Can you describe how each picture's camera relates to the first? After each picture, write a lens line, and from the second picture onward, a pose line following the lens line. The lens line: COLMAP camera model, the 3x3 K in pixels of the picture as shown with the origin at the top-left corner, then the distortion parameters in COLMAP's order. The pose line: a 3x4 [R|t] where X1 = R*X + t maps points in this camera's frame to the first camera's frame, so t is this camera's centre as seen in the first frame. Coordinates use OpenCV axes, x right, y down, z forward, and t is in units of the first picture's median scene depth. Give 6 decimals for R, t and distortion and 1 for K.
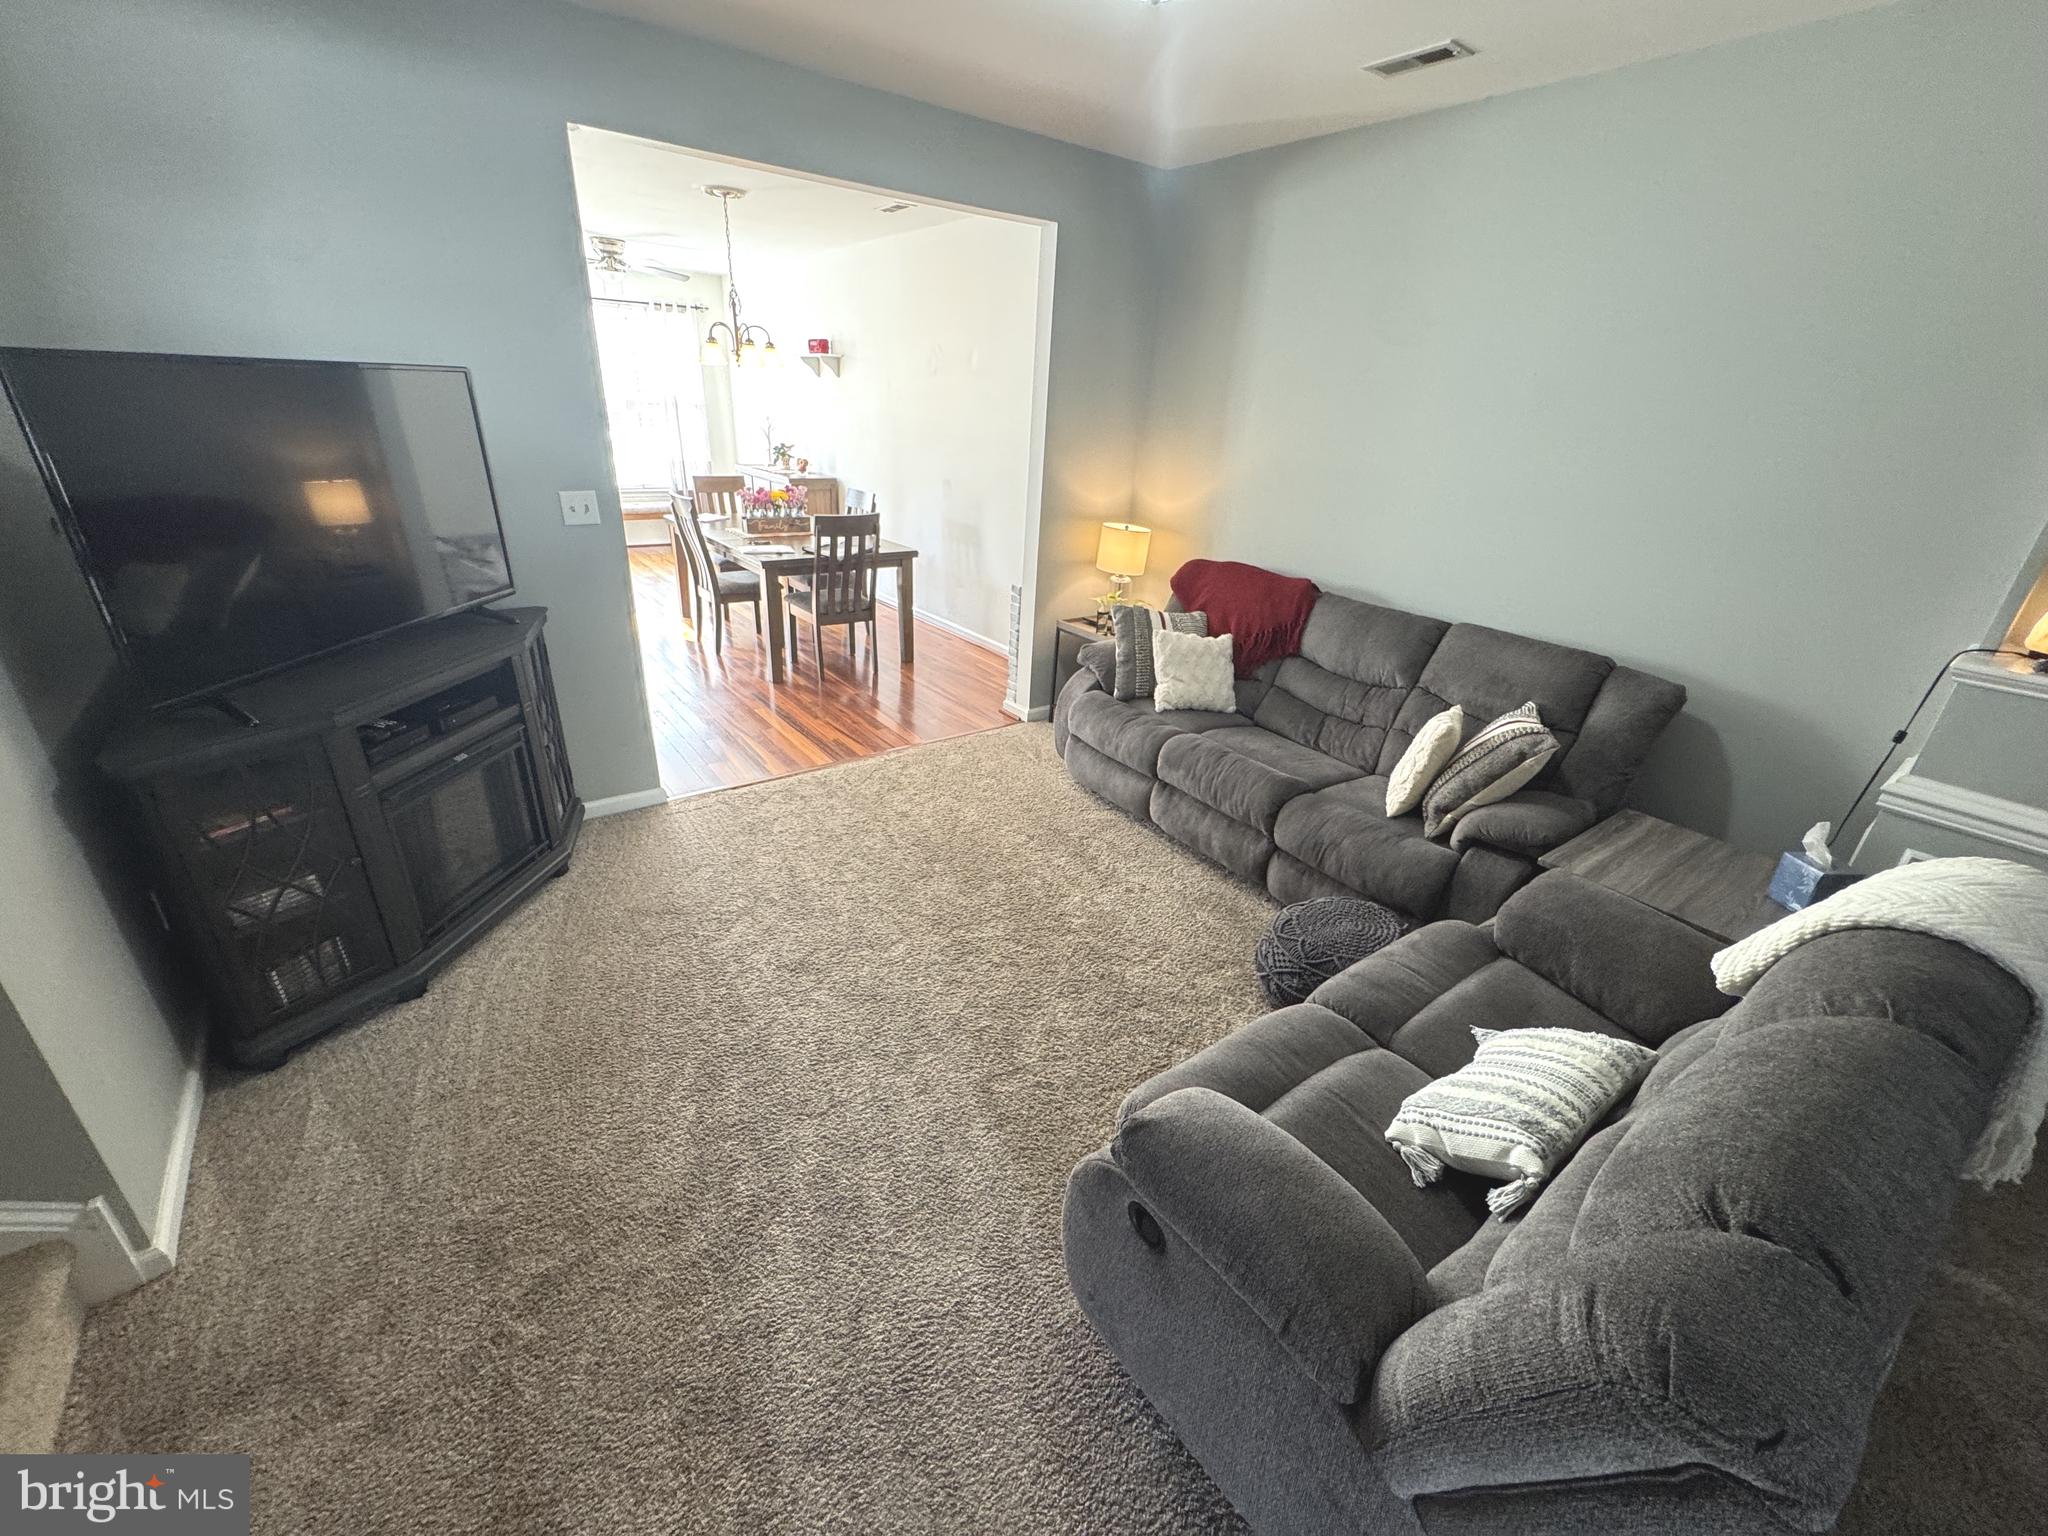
lens RADIAL K [[826.1, 0, 1024.2], [0, 826.1, 766.3], [0, 0, 1]] dist [-0.000552, -0.000494]
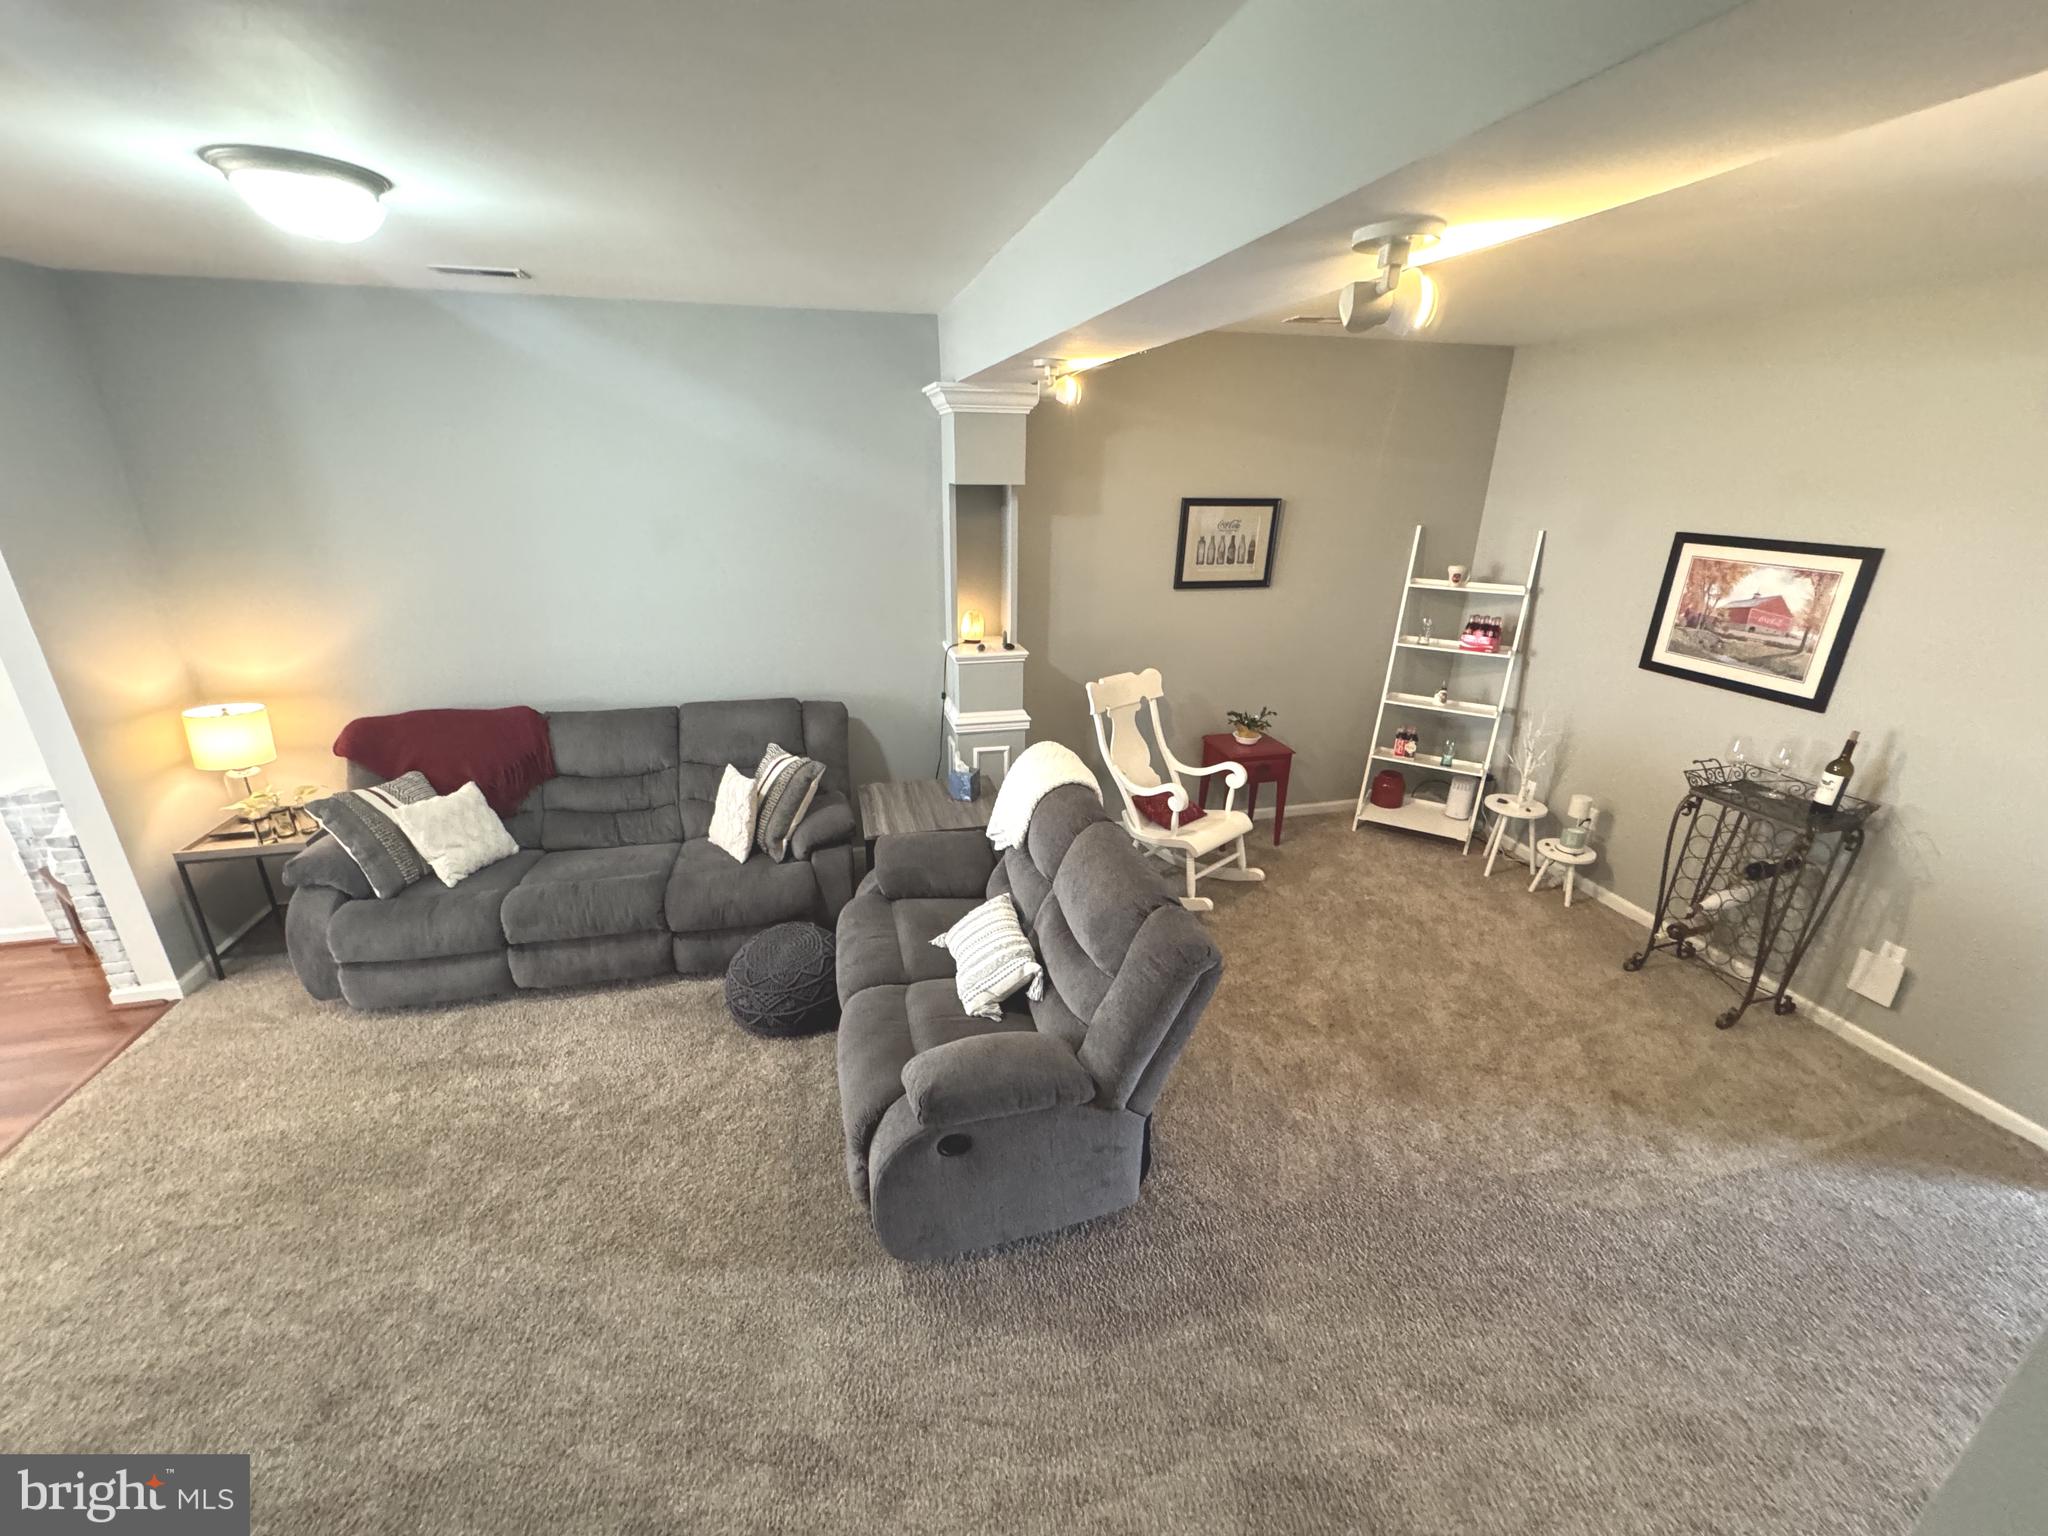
lens RADIAL K [[826.1, 0, 1023.8], [0, 826.1, 768.4], [0, 0, 1]] dist [-0.000552, -0.000494]
pose [[0.379891, -0.367823, 0.848757, -0.364329], [0.384007, 0.897456, 0.217052, -0.155010], [-0.841559, 0.243472, 0.482182, -0.014212]]
